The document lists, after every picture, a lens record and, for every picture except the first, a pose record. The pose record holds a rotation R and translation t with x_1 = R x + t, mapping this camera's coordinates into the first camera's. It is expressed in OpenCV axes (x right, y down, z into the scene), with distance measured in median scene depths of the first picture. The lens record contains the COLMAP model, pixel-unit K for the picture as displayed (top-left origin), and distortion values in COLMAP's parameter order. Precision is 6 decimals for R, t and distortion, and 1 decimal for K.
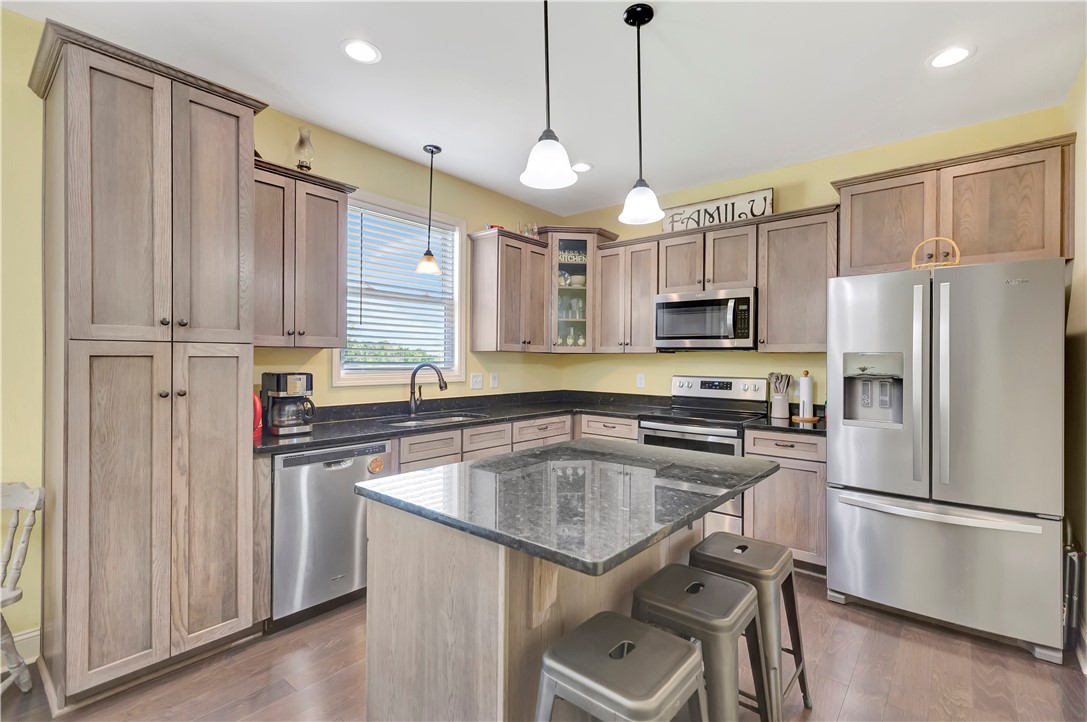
lens RADIAL K [[488.9, 0, 547.7], [0, 488.9, 355.7], [0, 0, 1]] dist [0.001671, -0.000037]
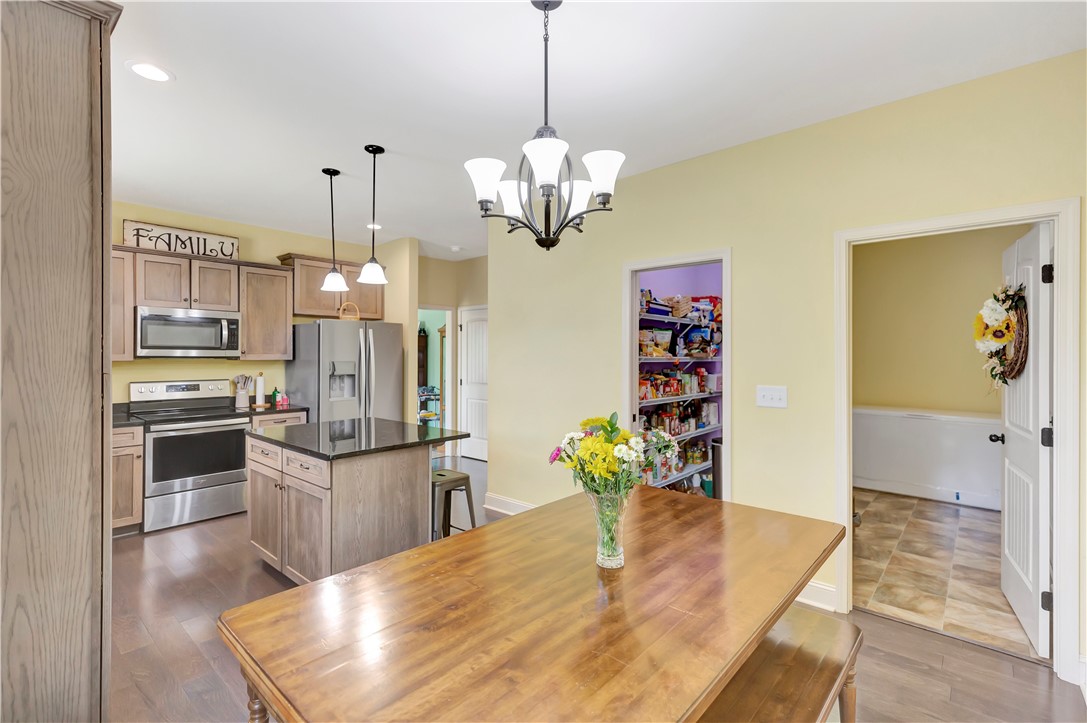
lens RADIAL K [[497.5, 0, 547.3], [0, 497.5, 358.3], [0, 0, 1]] dist [0.001563, 0.000209]
pose [[0.030968, -0.015230, 0.999404, -0.883089], [-0.009529, 0.999834, 0.015532, -0.040092], [-0.999475, -0.010004, 0.030818, 0.101105]]
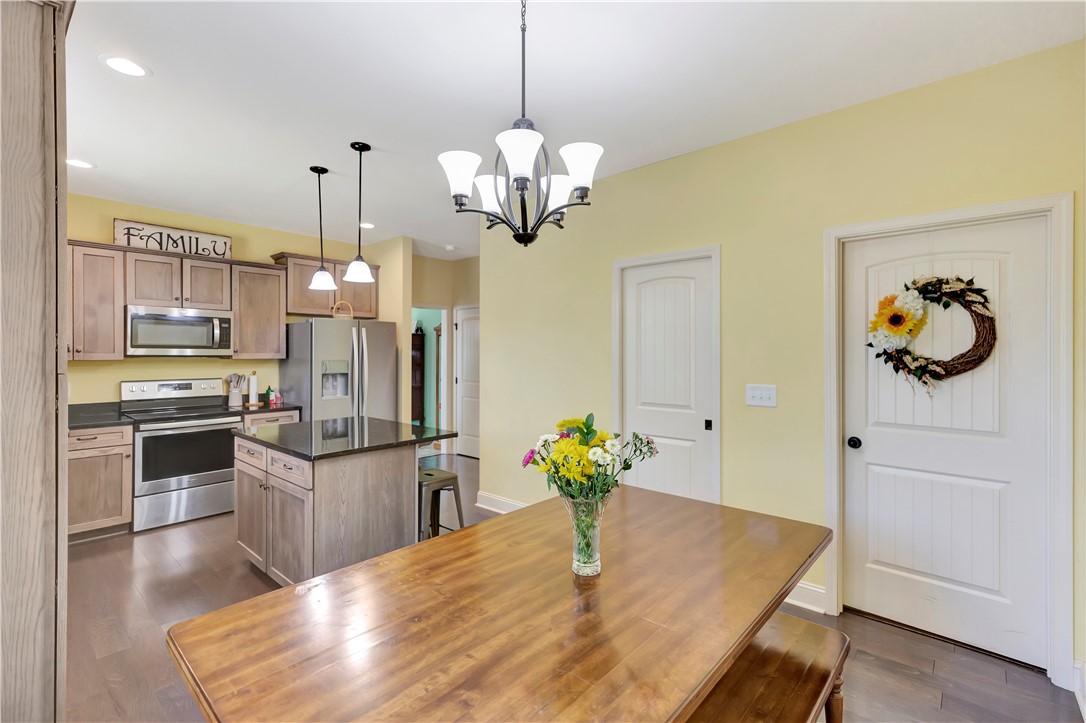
lens RADIAL K [[488.4, 0, 547.2], [0, 488.4, 356.2], [0, 0, 1]] dist [0.001671, -0.000037]
pose [[0.032274, -0.014679, 0.999371, -0.858987], [-0.008293, 0.999854, 0.014954, -0.040903], [-0.999445, -0.008770, 0.032147, 0.078930]]
